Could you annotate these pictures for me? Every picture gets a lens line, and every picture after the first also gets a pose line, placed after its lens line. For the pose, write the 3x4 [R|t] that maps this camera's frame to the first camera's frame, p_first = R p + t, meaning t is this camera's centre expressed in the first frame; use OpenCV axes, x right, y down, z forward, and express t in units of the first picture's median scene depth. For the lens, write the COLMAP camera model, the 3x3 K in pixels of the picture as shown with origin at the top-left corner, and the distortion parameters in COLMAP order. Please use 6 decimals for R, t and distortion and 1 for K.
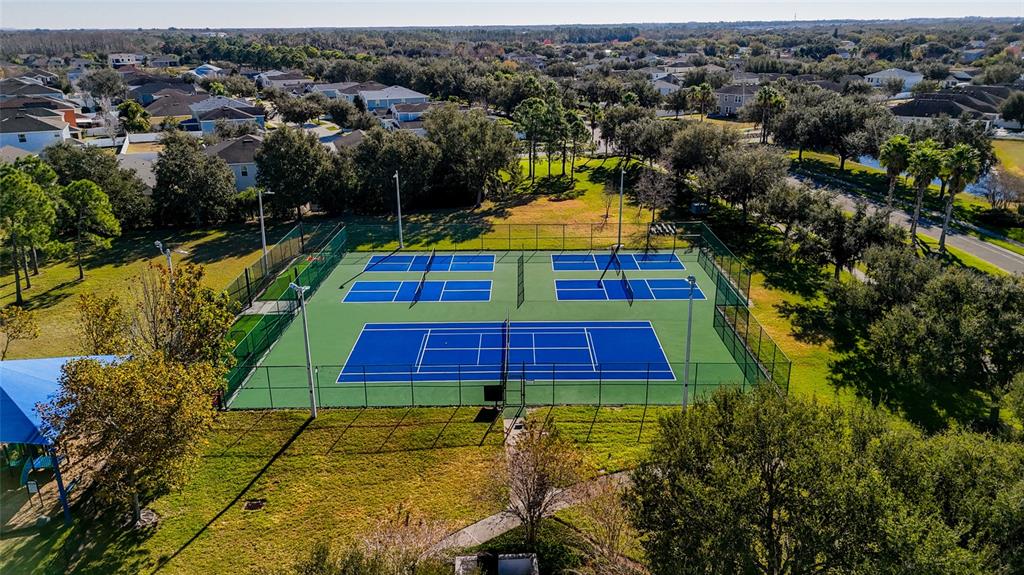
lens RADIAL K [[755.3, 0, 512.0], [0, 755.3, 287.5], [0, 0, 1]] dist [0.088450, -0.084520]
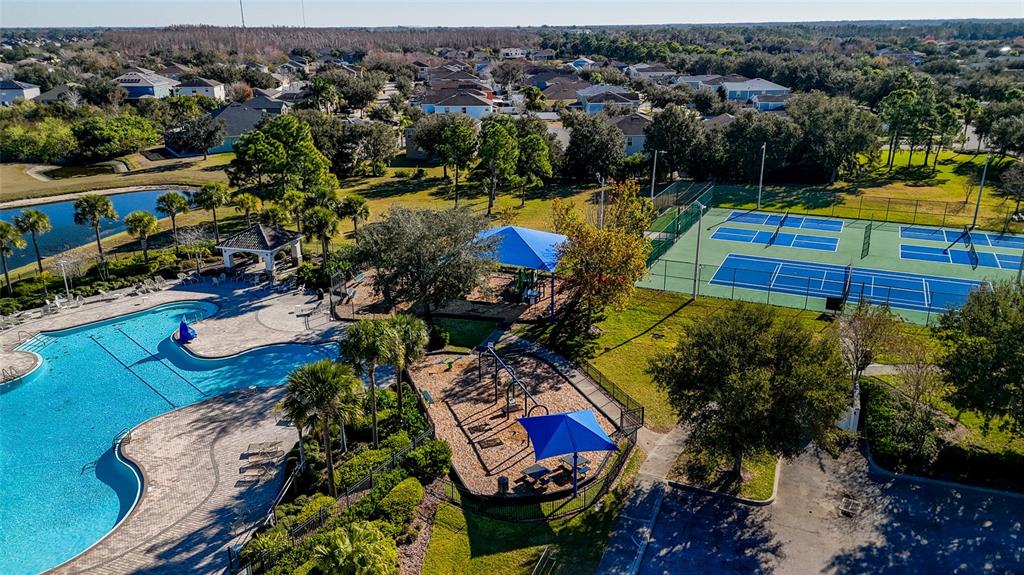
lens RADIAL K [[755.3, 0, 512.0], [0, 755.3, 287.5], [0, 0, 1]] dist [0.088450, -0.084520]
pose [[0.908089, 0.142013, -0.393963, -0.004415], [-0.140448, 0.989539, 0.032969, 0.048746], [0.394524, 0.025393, 0.918535, -0.141848]]
